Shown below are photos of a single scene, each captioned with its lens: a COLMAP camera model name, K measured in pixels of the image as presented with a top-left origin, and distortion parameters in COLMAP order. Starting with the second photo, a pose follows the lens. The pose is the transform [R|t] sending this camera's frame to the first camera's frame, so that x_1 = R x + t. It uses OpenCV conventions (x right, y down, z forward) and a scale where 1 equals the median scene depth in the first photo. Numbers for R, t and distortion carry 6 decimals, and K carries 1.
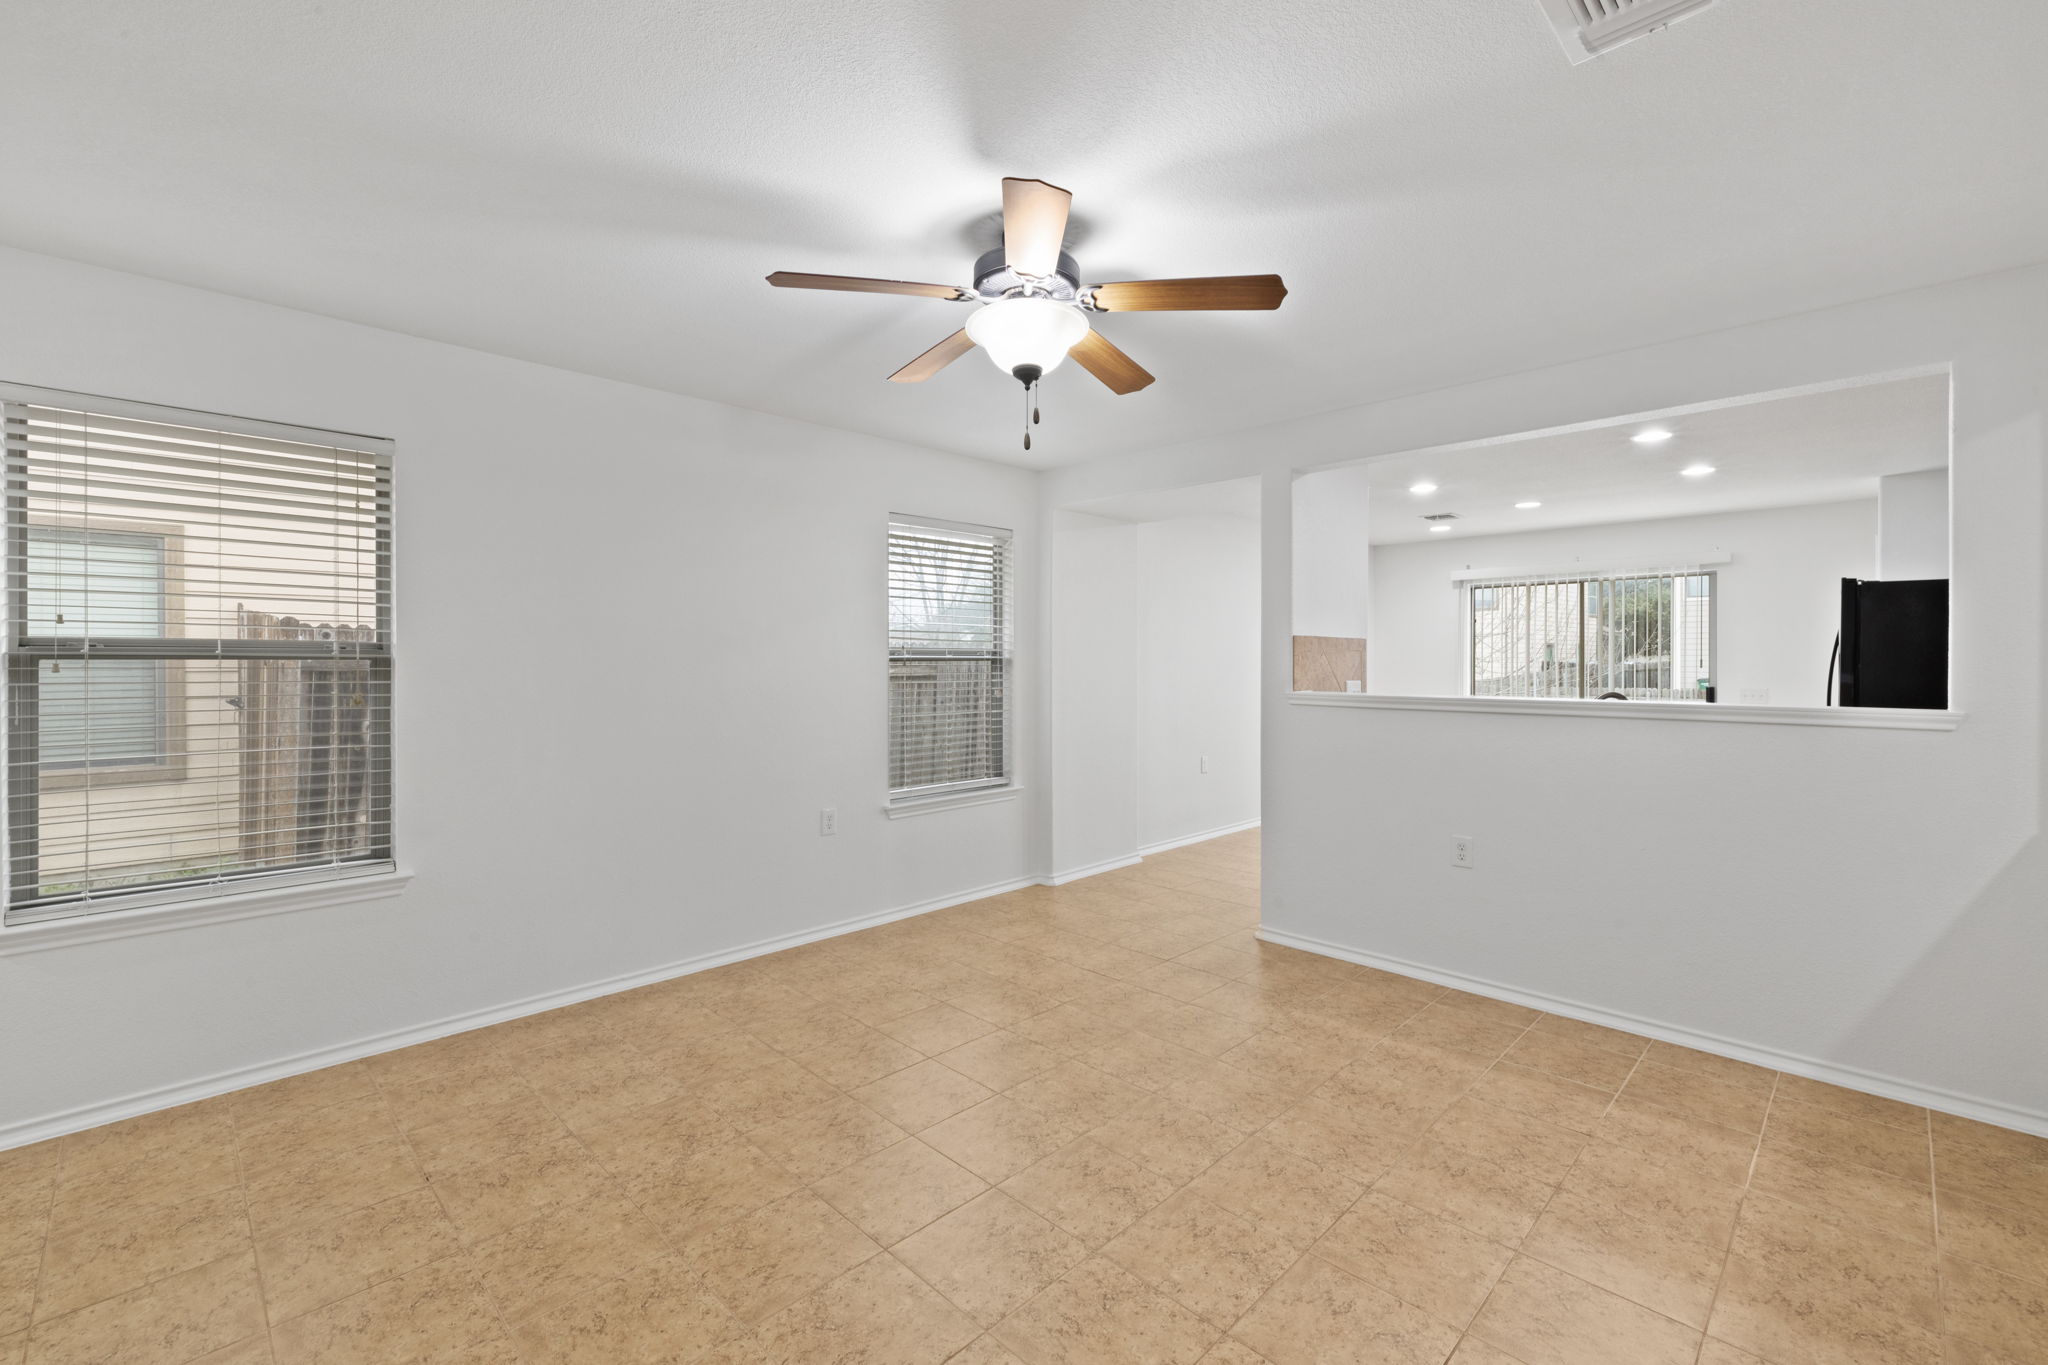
lens RADIAL K [[877.9, 0, 1022.6], [0, 877.9, 665.4], [0, 0, 1]] dist [0.000987, -0.000128]
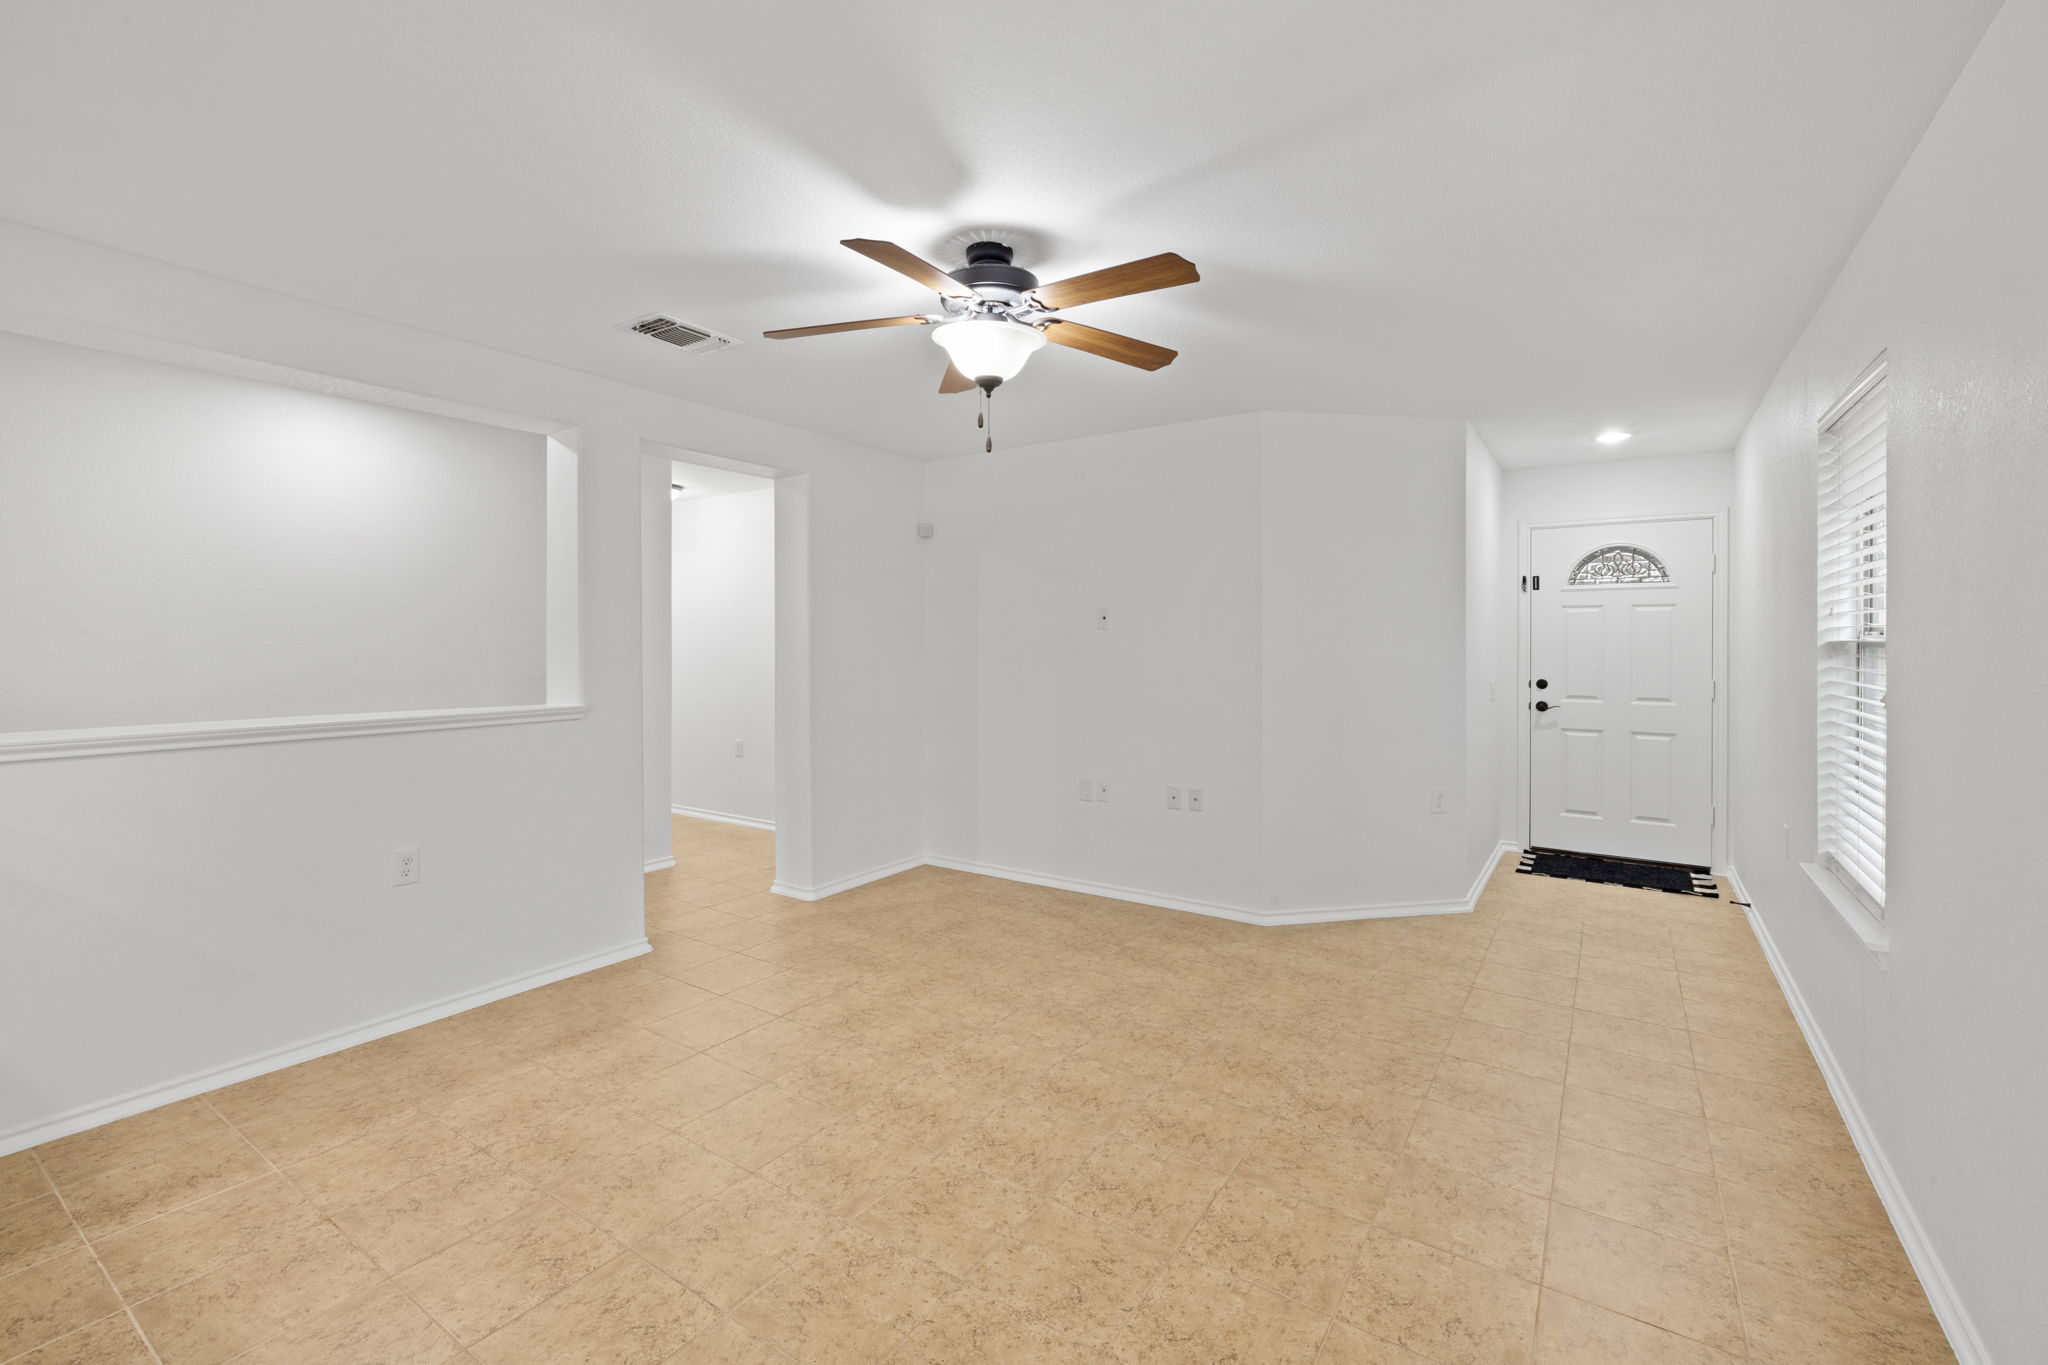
lens RADIAL K [[877.4, 0, 1018.3], [0, 877.4, 645.9], [0, 0, 1]] dist [-0.000408, -0.000042]
pose [[-0.982145, -0.001108, -0.188121, 0.129603], [-0.003016, 0.999947, 0.009856, -0.012938], [0.188100, 0.010247, -0.982096, 1.545568]]
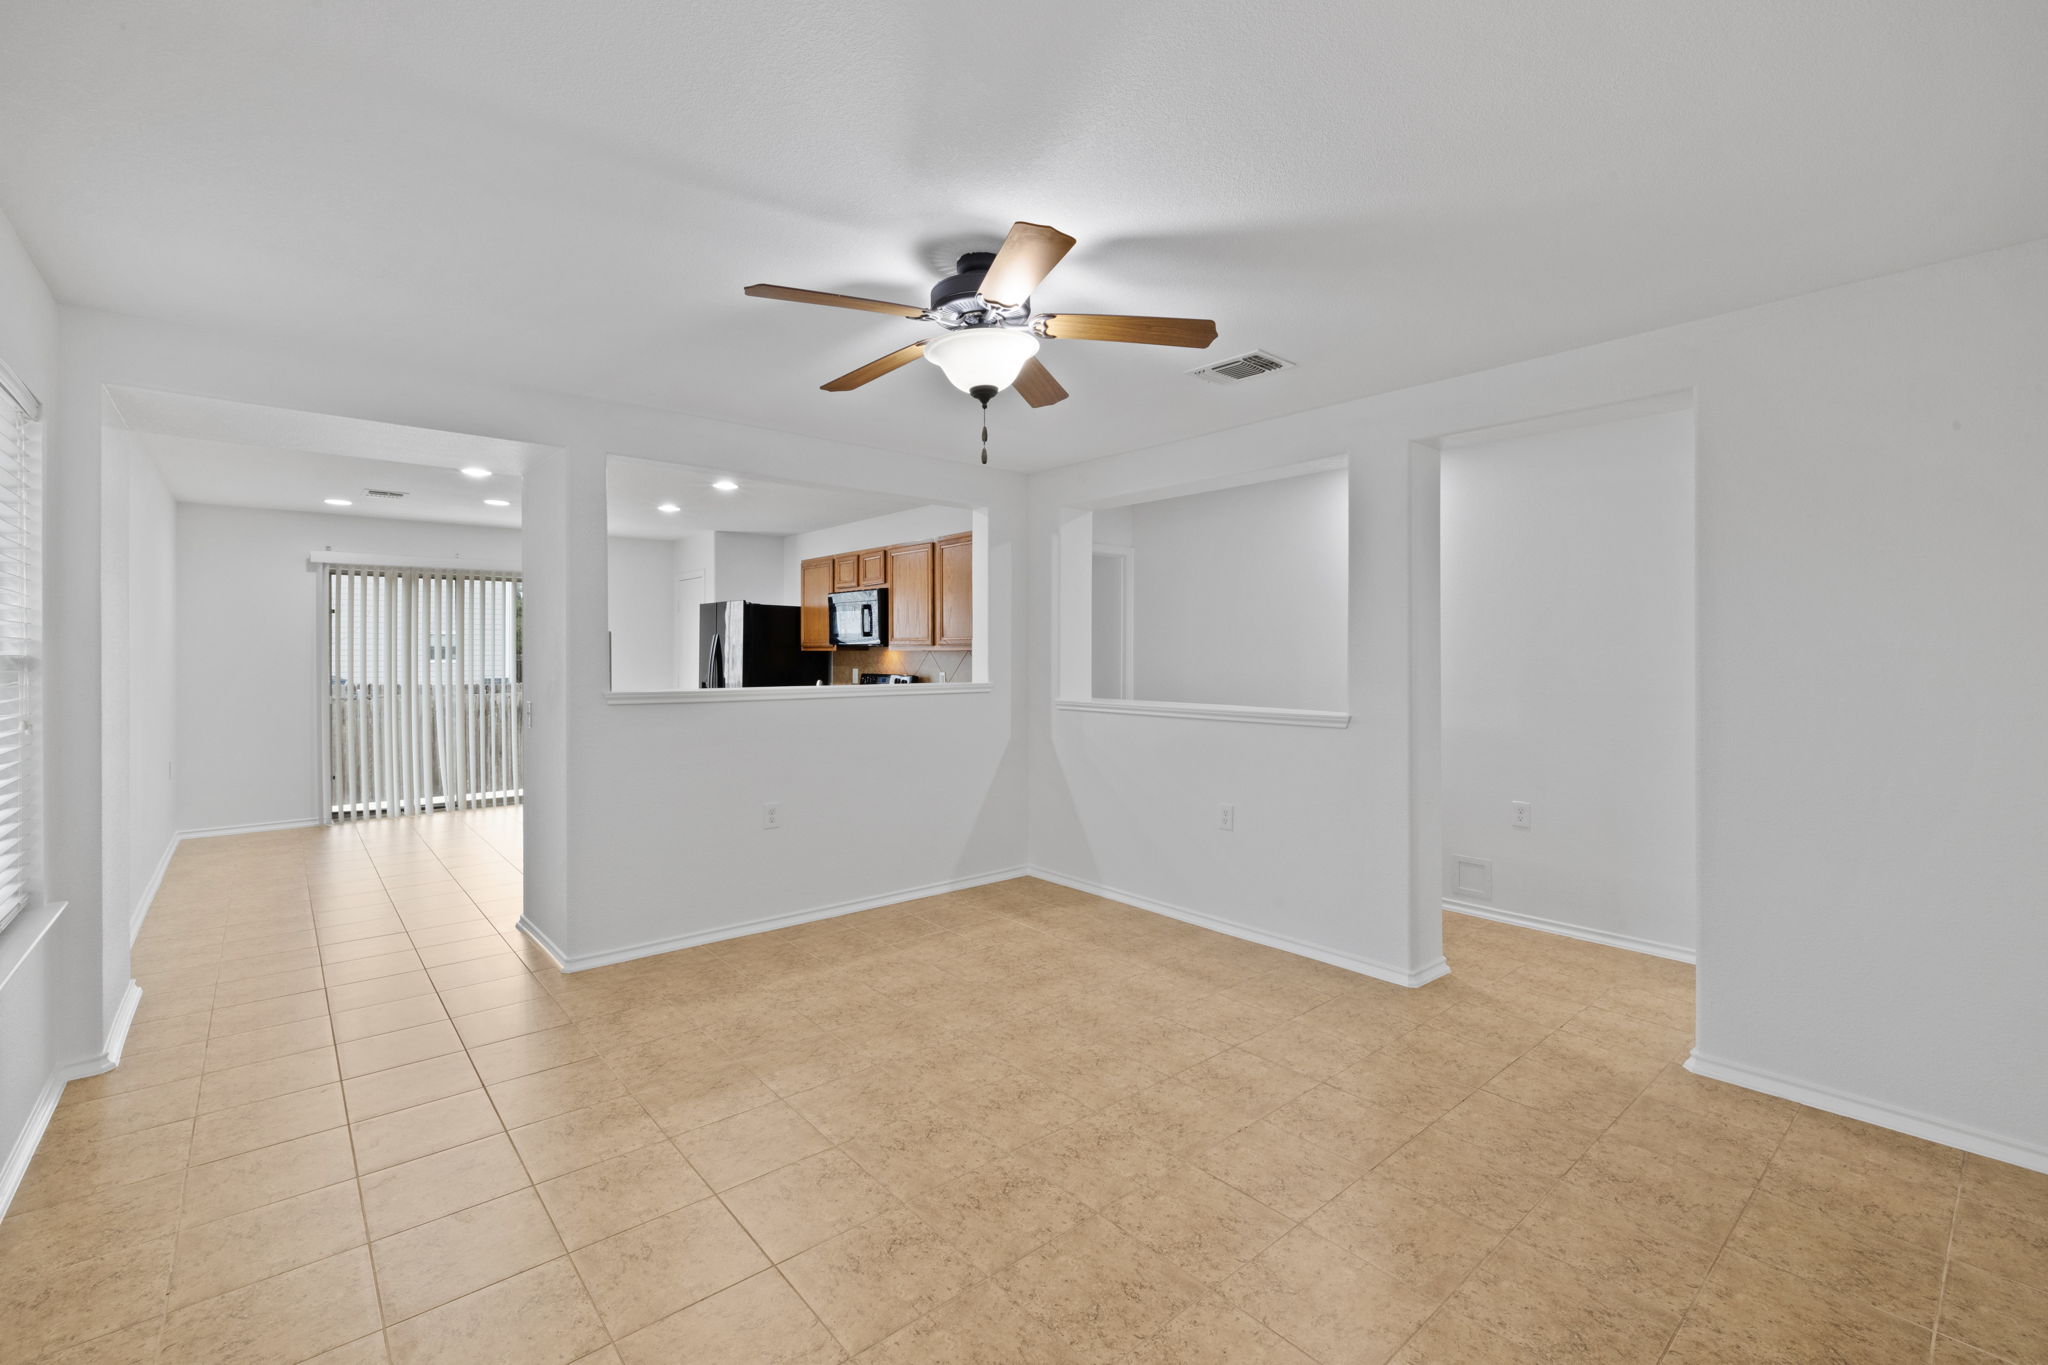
lens RADIAL K [[879.9, 0, 1024.5], [0, 879.9, 660.8], [0, 0, 1]] dist [-0.001255, 0.000172]
pose [[0.074170, -0.008113, 0.997213, -0.790341], [0.005955, 0.999953, 0.007692, -0.010436], [-0.997228, 0.005368, 0.074214, 0.648989]]
